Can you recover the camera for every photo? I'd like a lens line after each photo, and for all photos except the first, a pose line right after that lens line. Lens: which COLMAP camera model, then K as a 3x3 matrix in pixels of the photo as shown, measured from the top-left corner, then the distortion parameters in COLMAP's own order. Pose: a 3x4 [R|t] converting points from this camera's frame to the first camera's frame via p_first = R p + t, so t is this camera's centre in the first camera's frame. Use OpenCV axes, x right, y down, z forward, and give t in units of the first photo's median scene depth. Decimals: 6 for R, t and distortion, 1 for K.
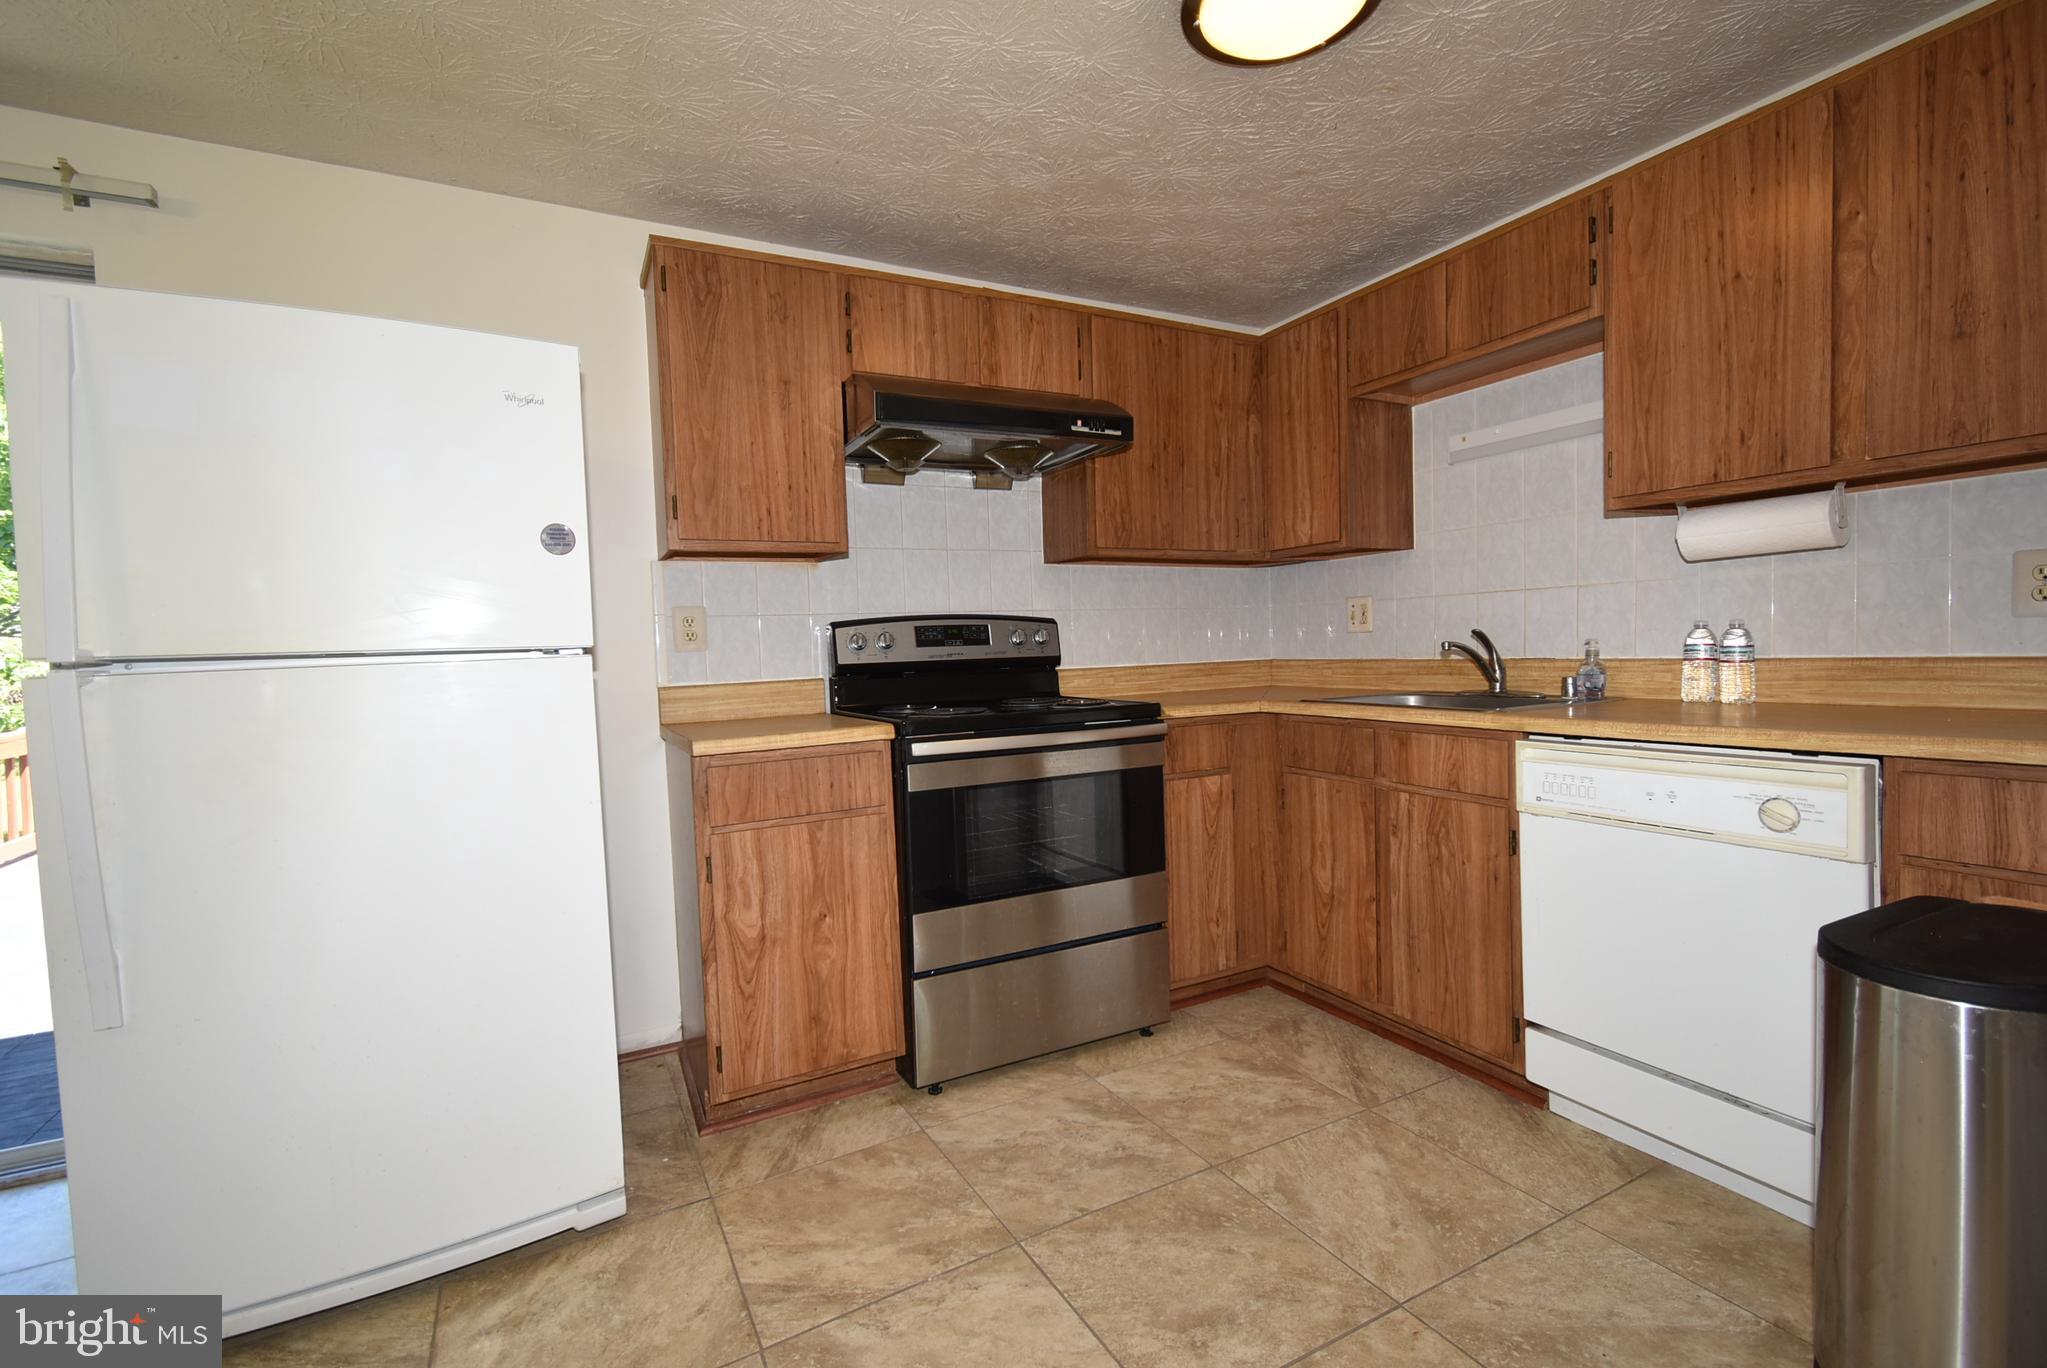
lens RADIAL K [[914.4, 0, 1028.9], [0, 914.4, 679.1], [0, 0, 1]] dist [0.010130, -0.004074]
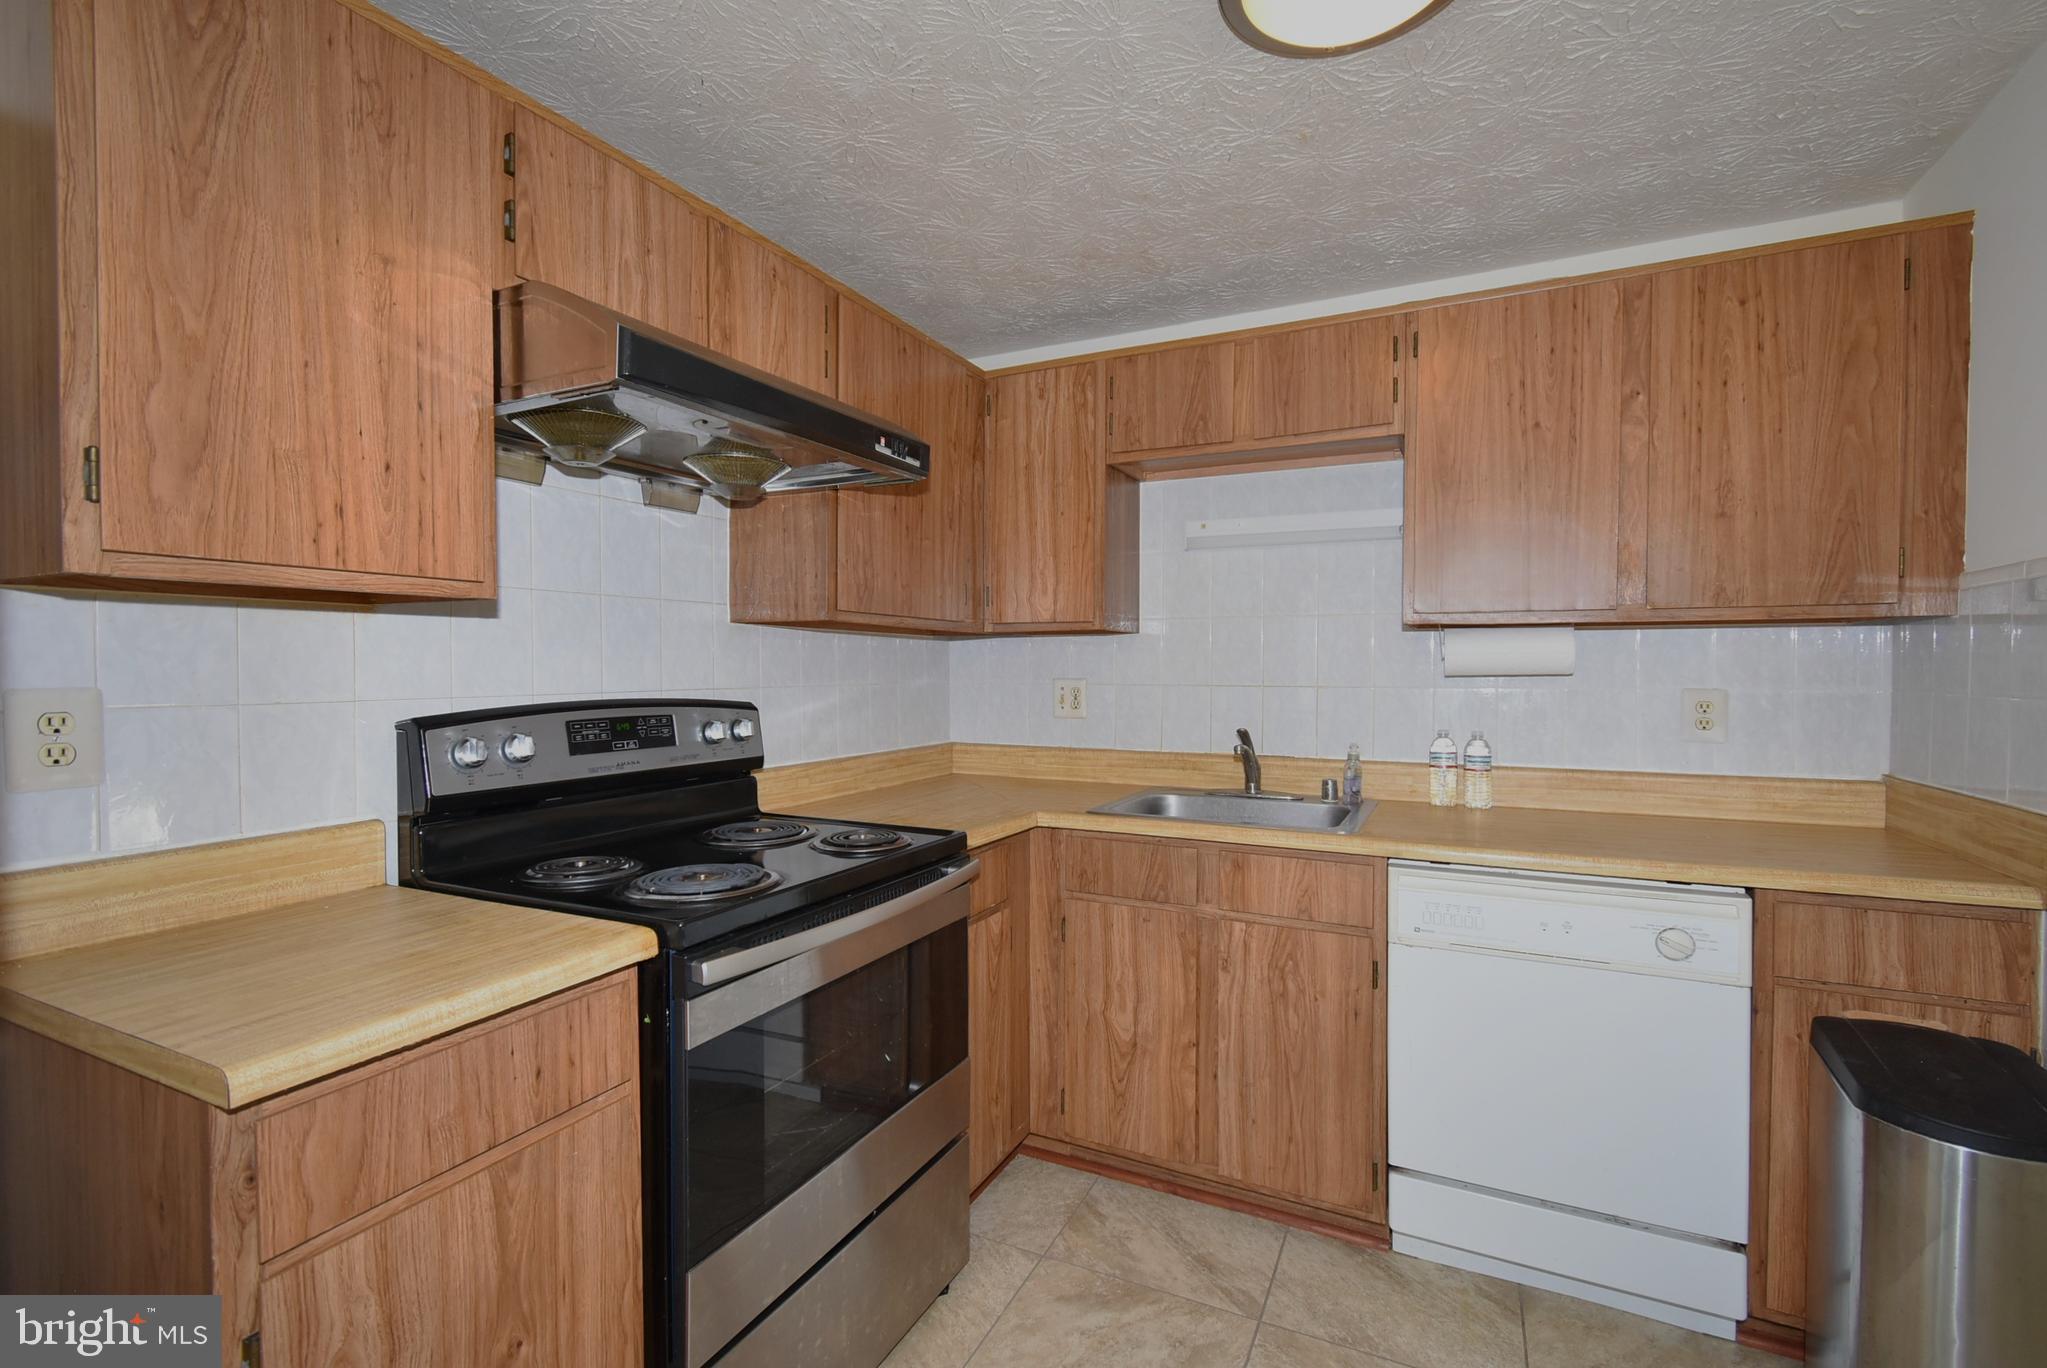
lens RADIAL K [[914.4, 0, 1038.4], [0, 914.4, 681.8], [0, 0, 1]] dist [0.010130, -0.004074]
pose [[0.806458, 0.023663, 0.590818, -0.295279], [-0.005461, 0.999454, -0.032575, -0.084014], [-0.591267, 0.023043, 0.806147, 0.420206]]
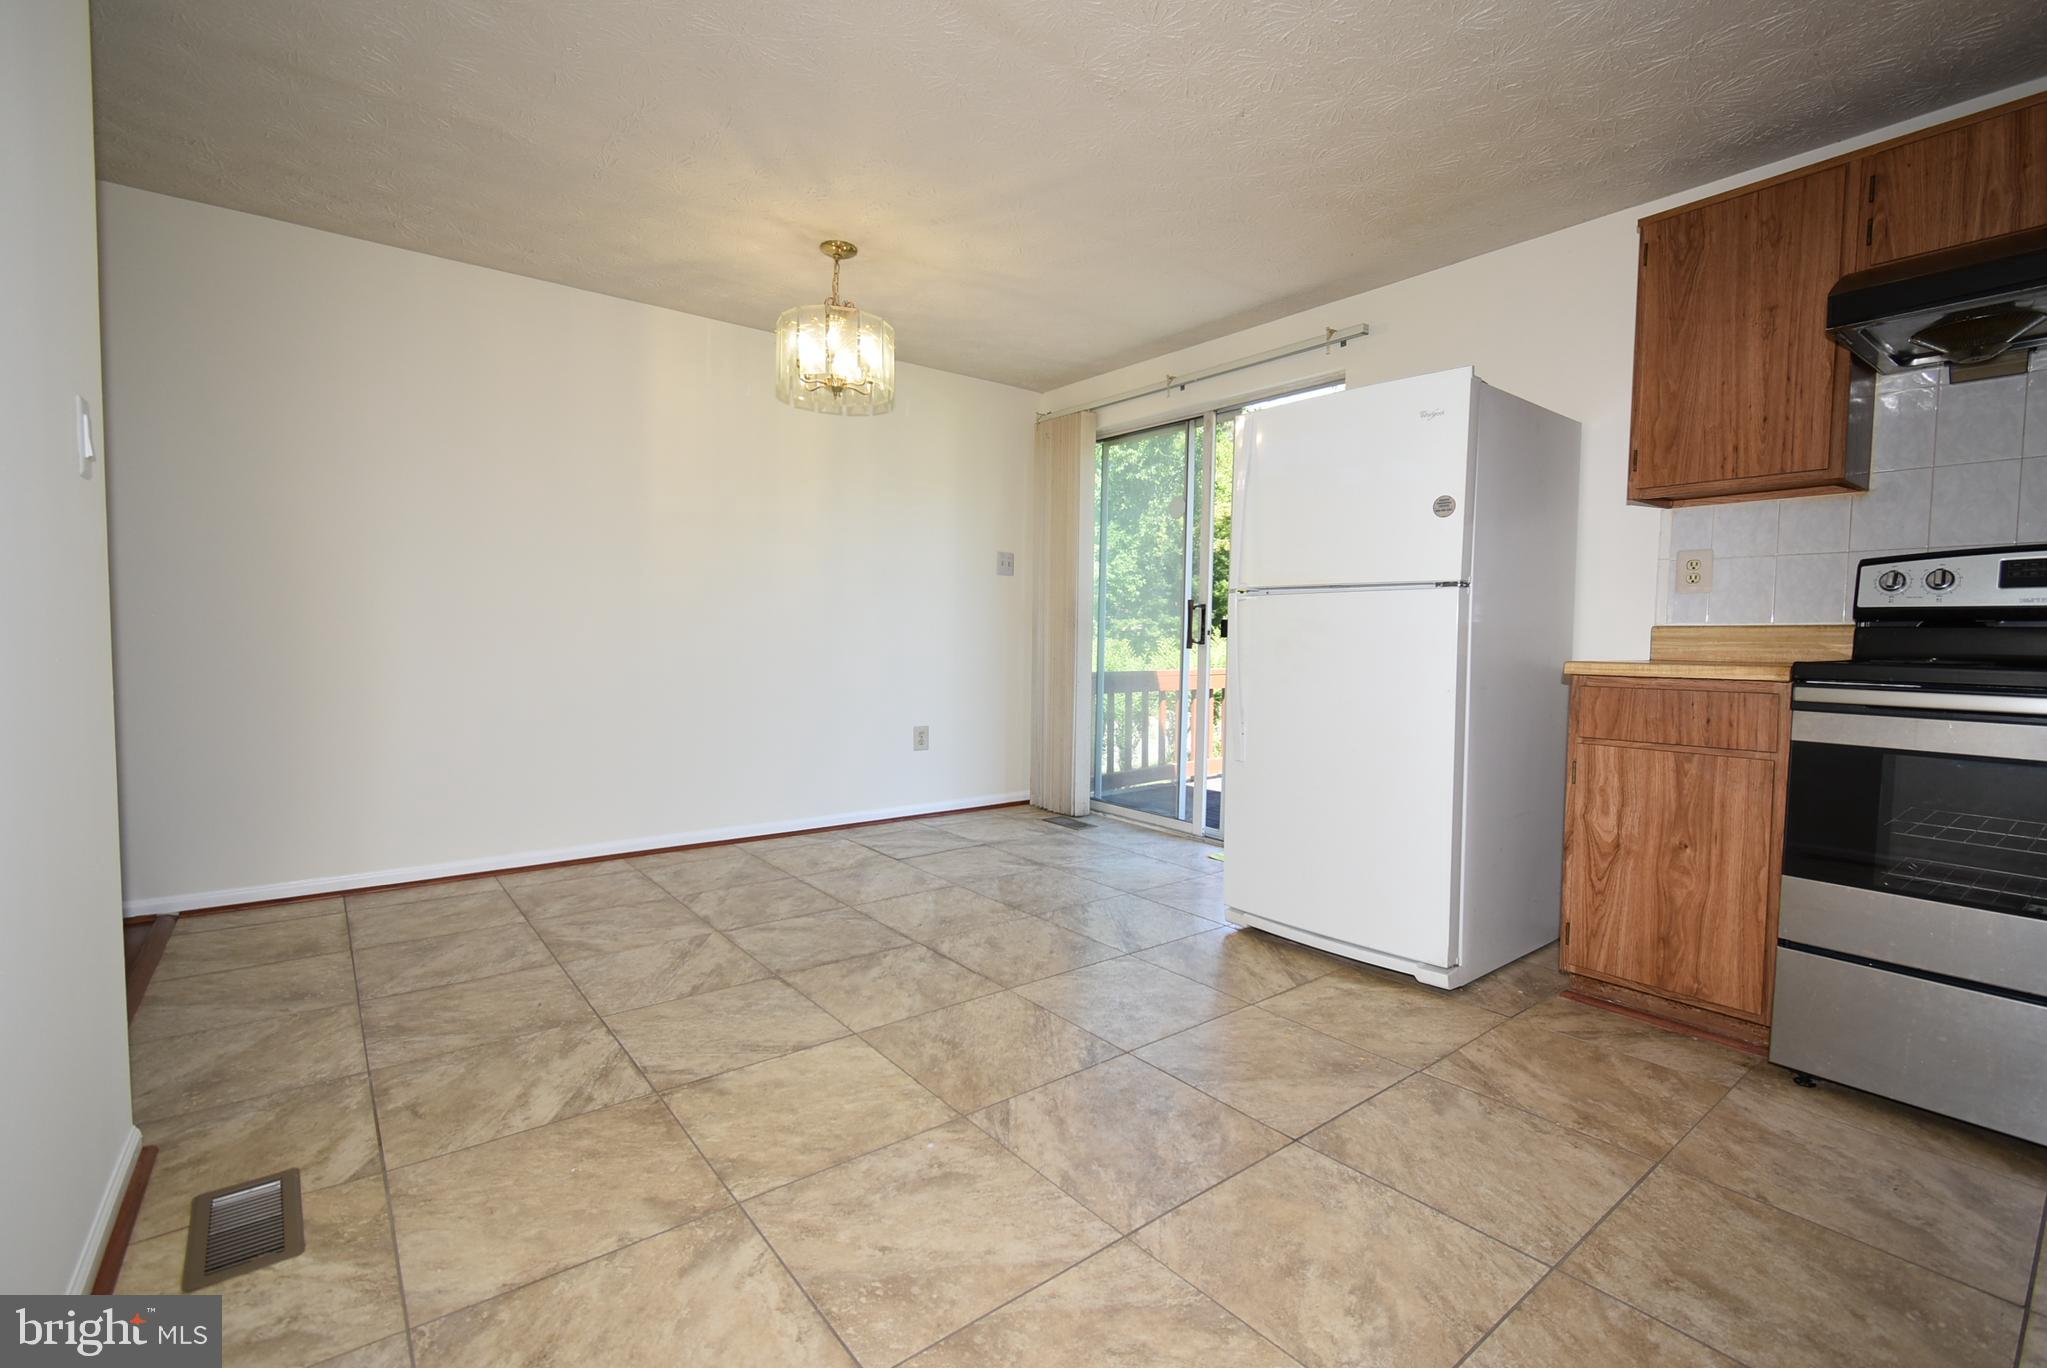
lens RADIAL K [[914.4, 0, 1028.6], [0, 914.4, 678.3], [0, 0, 1]] dist [0.010130, -0.004074]
pose [[0.165519, 0.082597, -0.982742, 0.640113], [-0.056155, 0.995659, 0.074225, 0.036801], [0.984607, 0.042900, 0.169439, 0.096051]]
